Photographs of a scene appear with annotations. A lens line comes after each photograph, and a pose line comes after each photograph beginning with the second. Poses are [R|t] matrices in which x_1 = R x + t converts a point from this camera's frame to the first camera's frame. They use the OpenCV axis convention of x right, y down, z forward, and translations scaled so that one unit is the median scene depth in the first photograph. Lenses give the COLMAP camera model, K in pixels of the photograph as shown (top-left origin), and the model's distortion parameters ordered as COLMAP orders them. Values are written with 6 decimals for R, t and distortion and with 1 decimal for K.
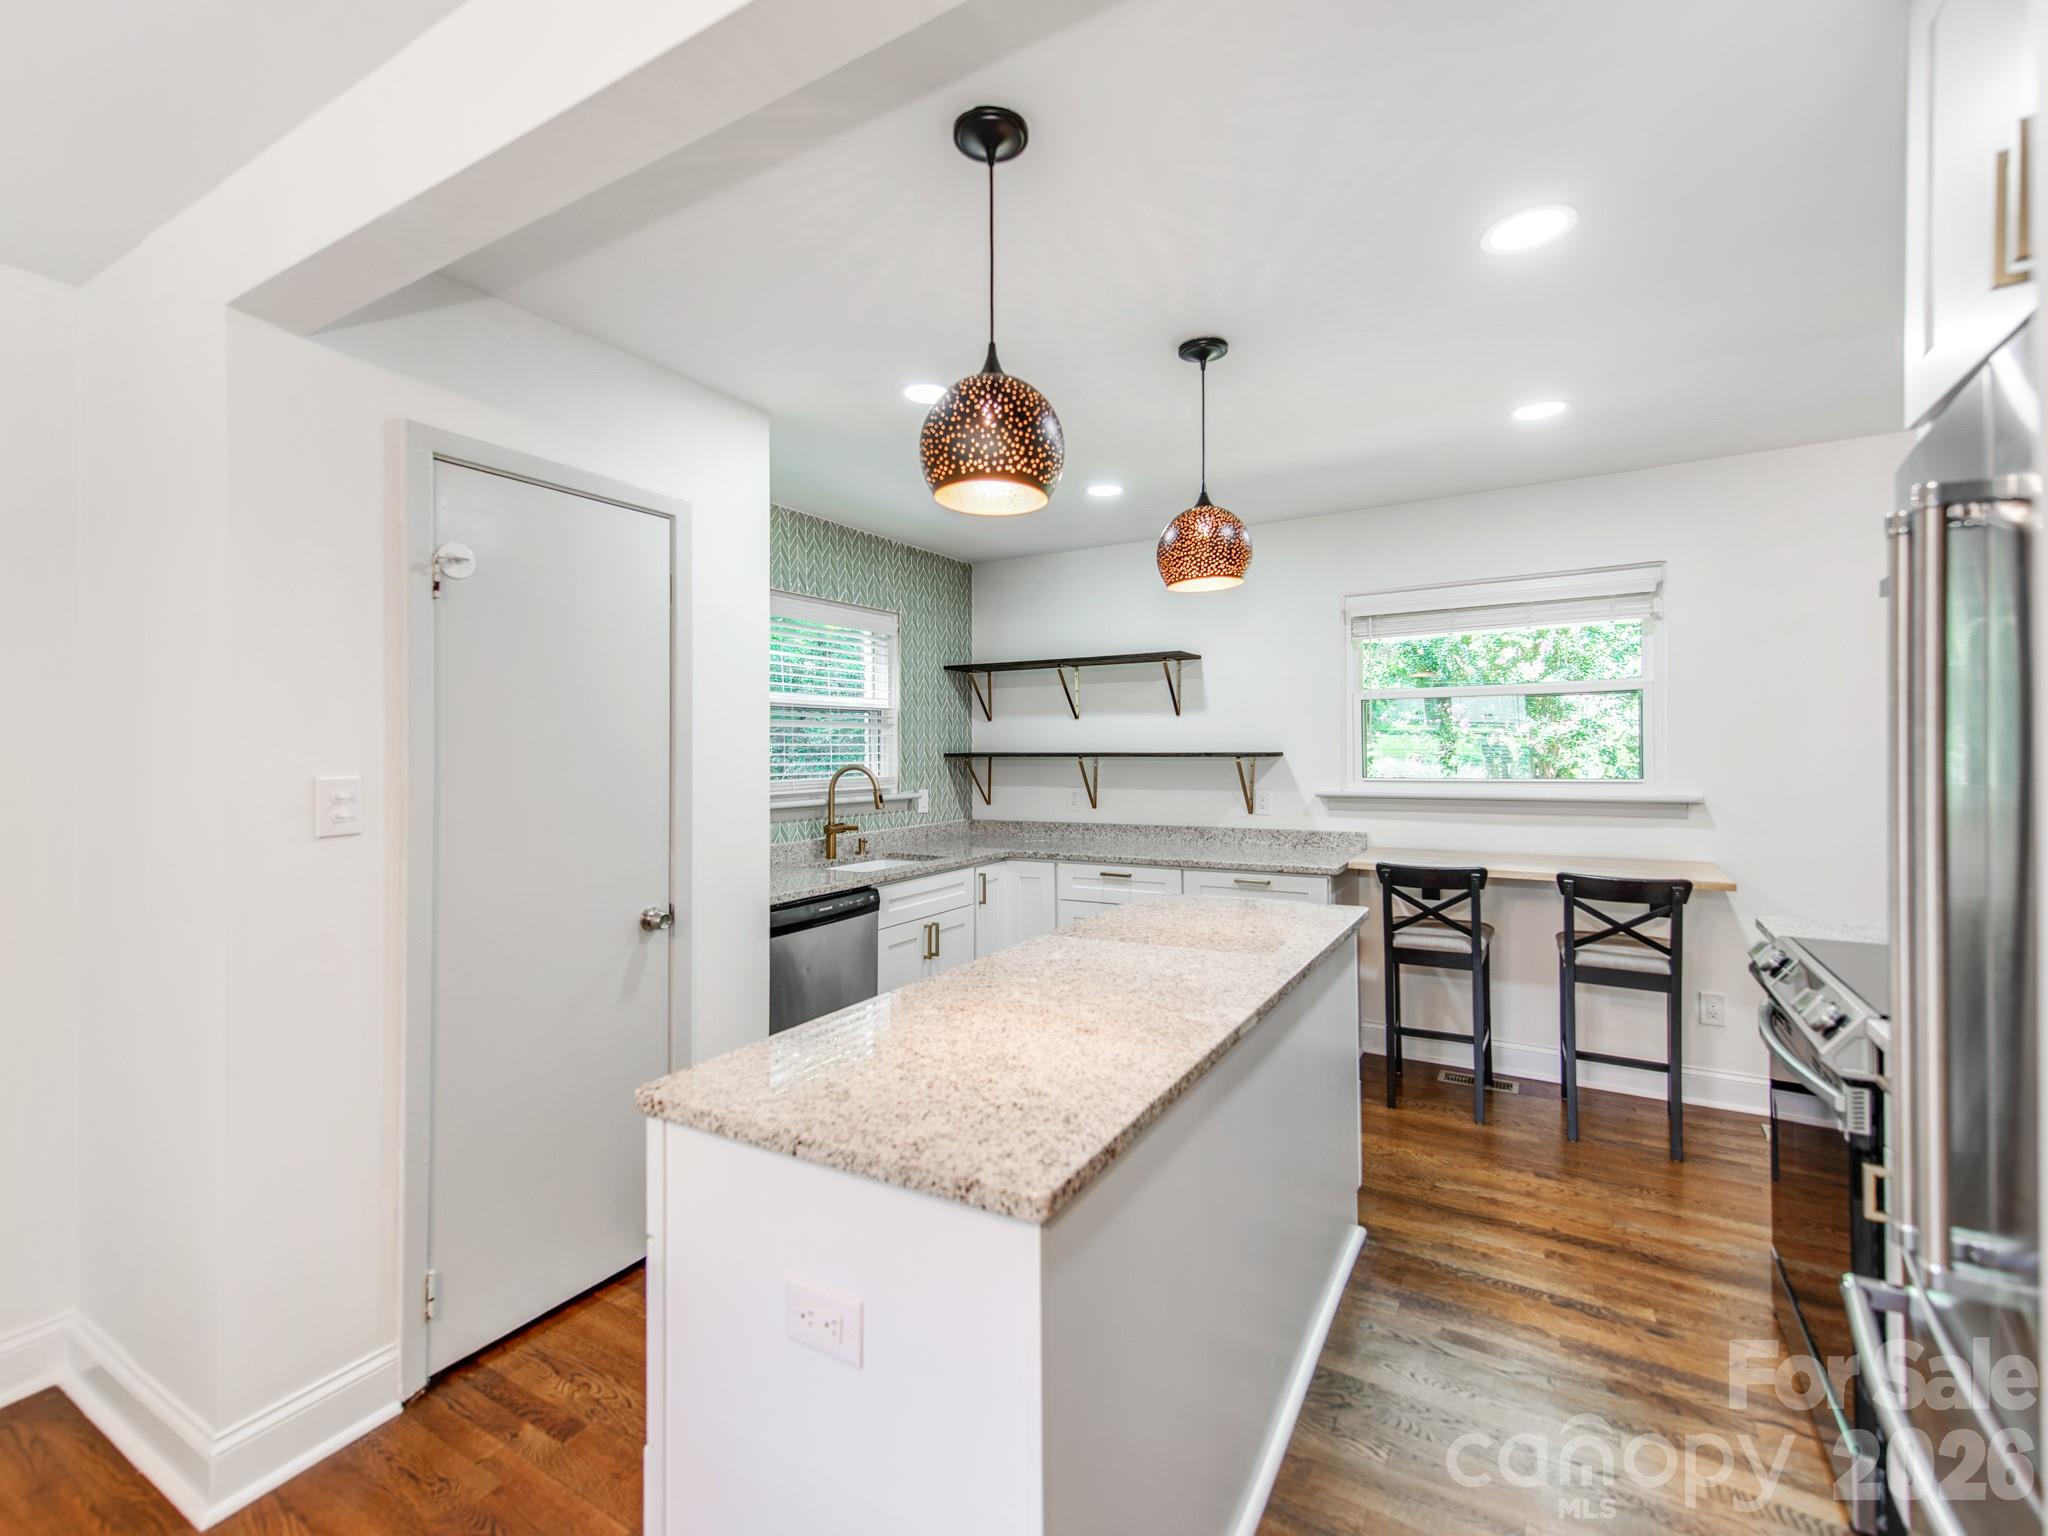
lens RADIAL K [[811.8, 0, 1089.5], [0, 811.8, 749.2], [0, 0, 1]] dist [0.024620, 0.000072]
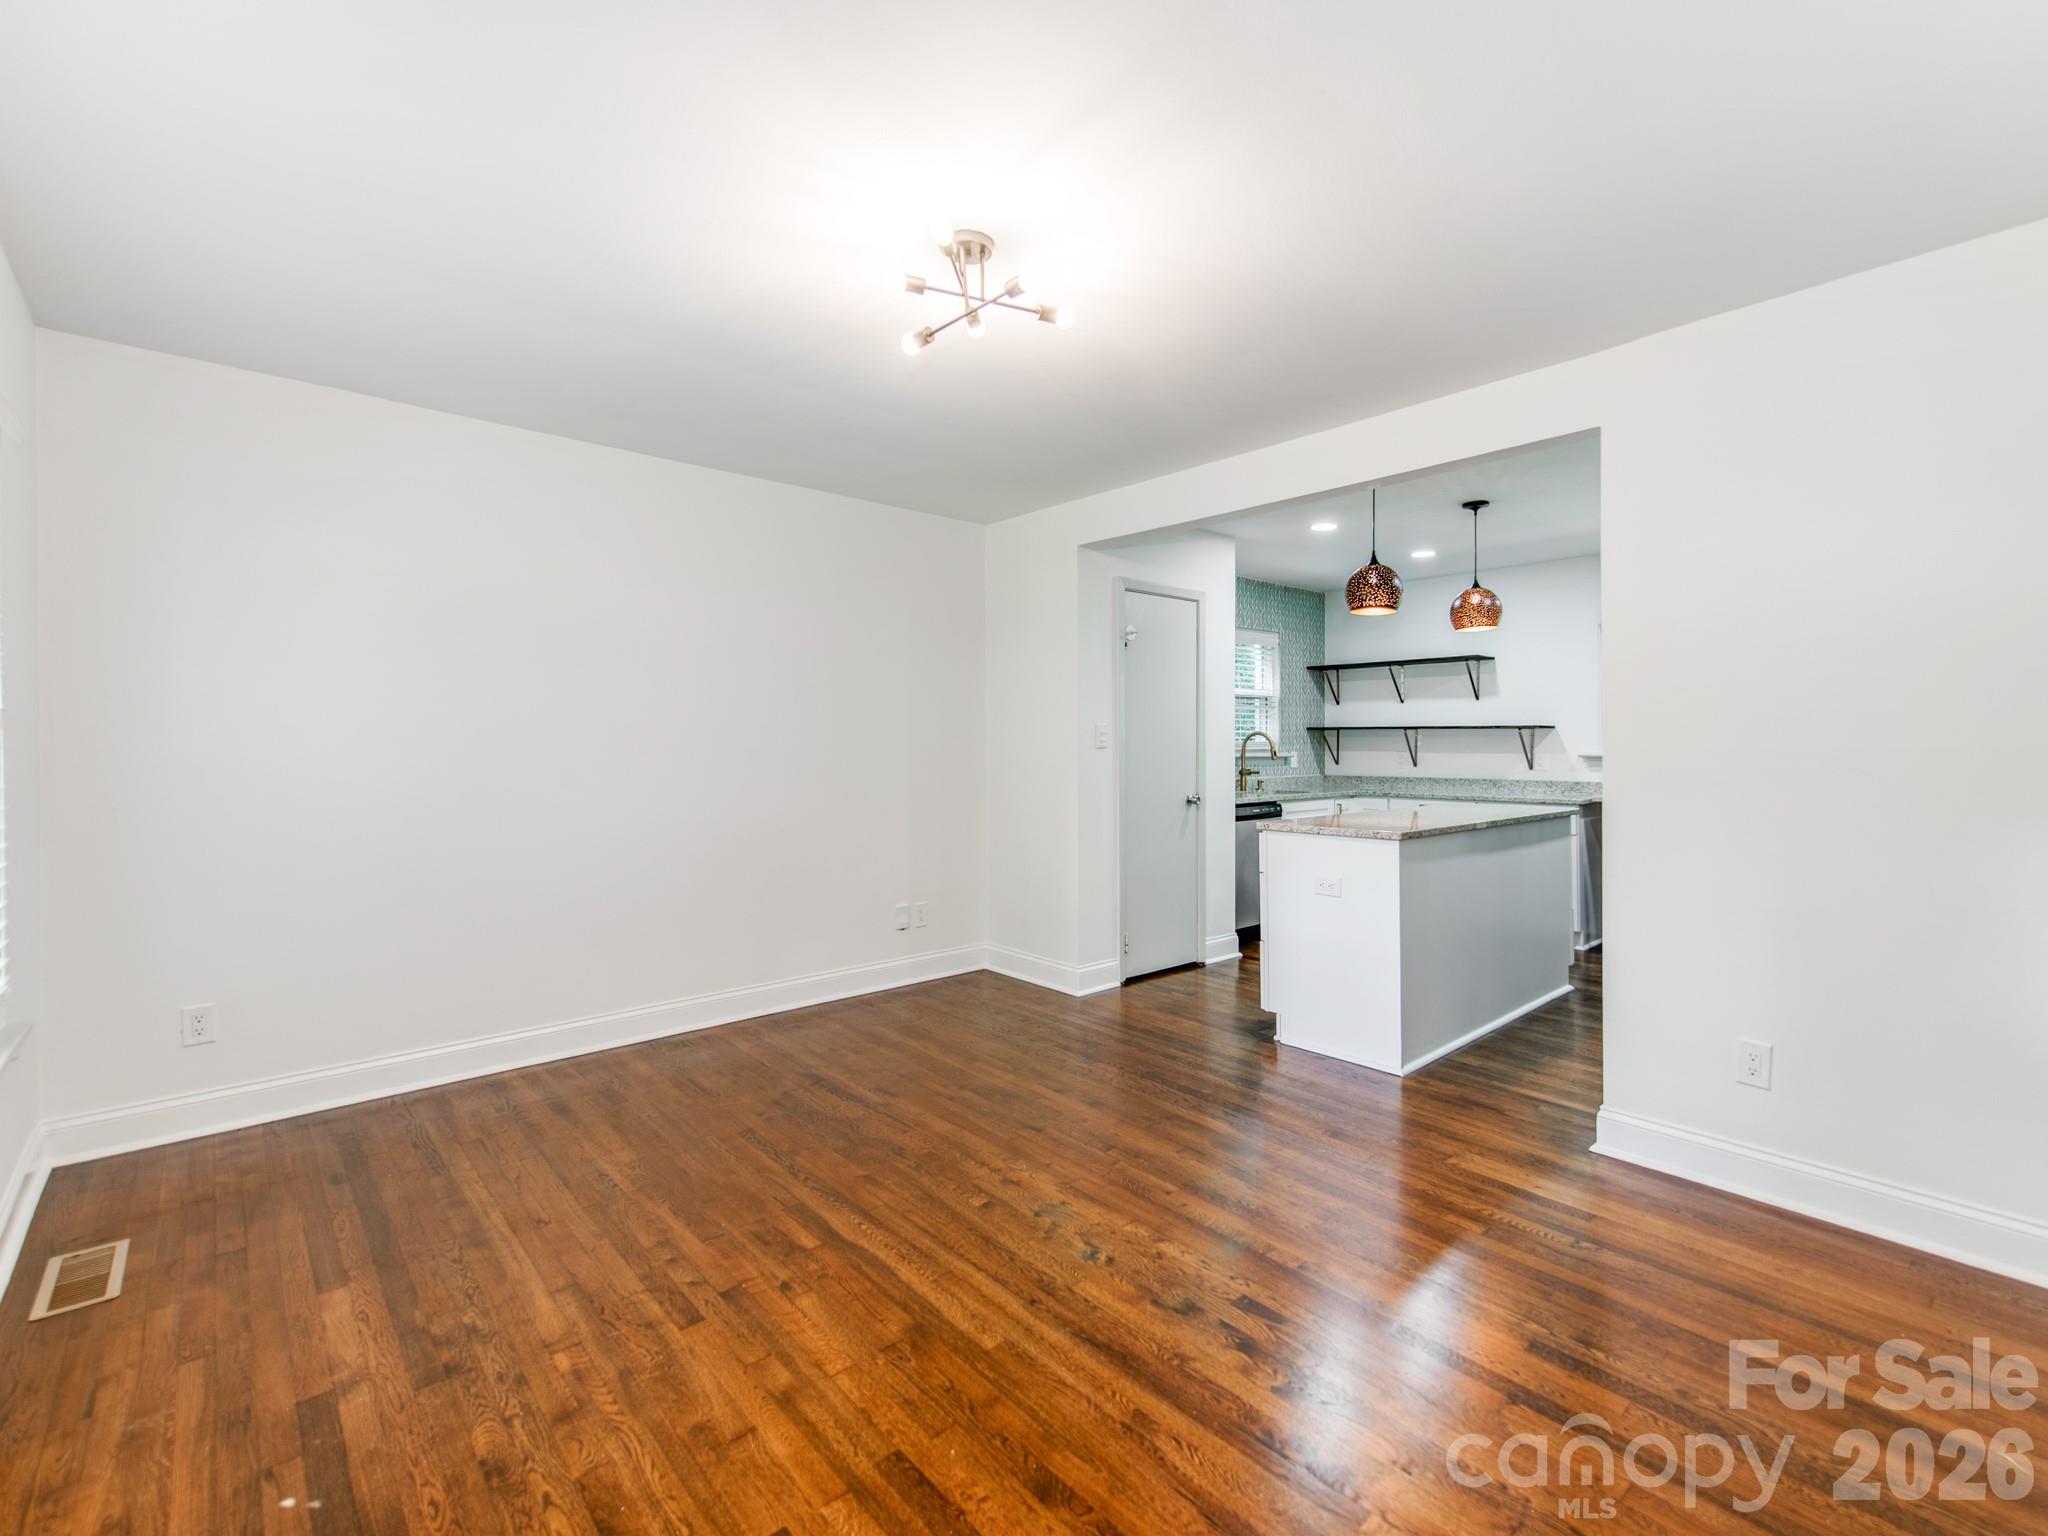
lens RADIAL K [[848.3, 0, 1192.0], [0, 848.3, 733.8], [0, 0, 1]] dist [0.001584, -0.000145]
pose [[0.968393, 0.004834, -0.249383, -0.002331], [-0.006569, 0.999960, -0.006128, 0.029678], [0.249343, 0.007572, 0.968386, -0.551603]]
